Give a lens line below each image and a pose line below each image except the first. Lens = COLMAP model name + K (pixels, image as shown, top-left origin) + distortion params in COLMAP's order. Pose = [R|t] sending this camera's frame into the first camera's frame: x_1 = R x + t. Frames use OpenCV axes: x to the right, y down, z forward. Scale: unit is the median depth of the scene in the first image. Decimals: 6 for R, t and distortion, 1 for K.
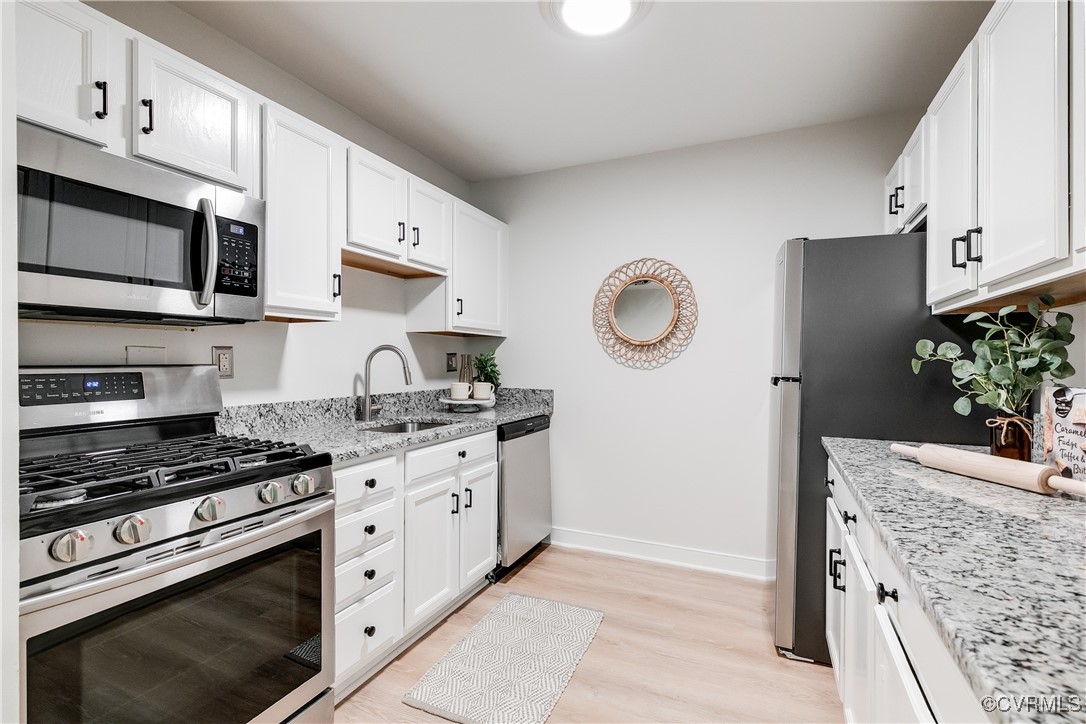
lens RADIAL K [[501.6, 0, 544.7], [0, 501.6, 359.0], [0, 0, 1]] dist [0.005699, -0.003287]
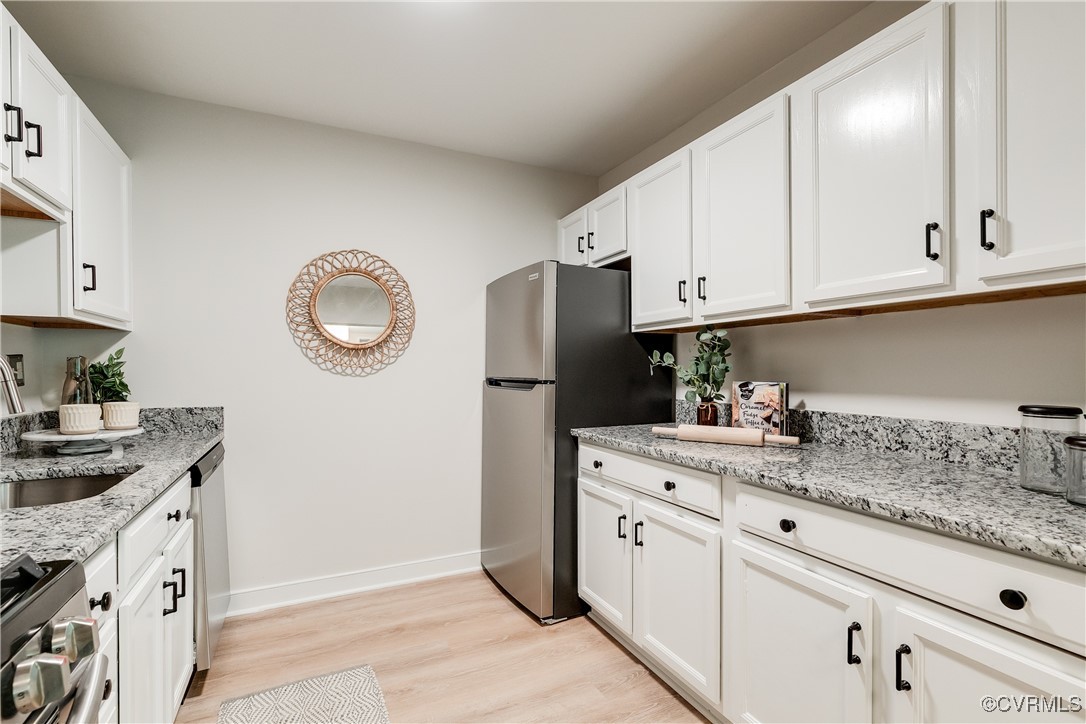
lens RADIAL K [[501.6, 0, 546.0], [0, 501.6, 367.7], [0, 0, 1]] dist [0.005699, -0.003287]
pose [[0.637422, -0.005453, 0.770496, -0.285321], [0.000589, 0.999978, 0.006590, -0.000102], [-0.770515, -0.003747, 0.637411, 0.195916]]
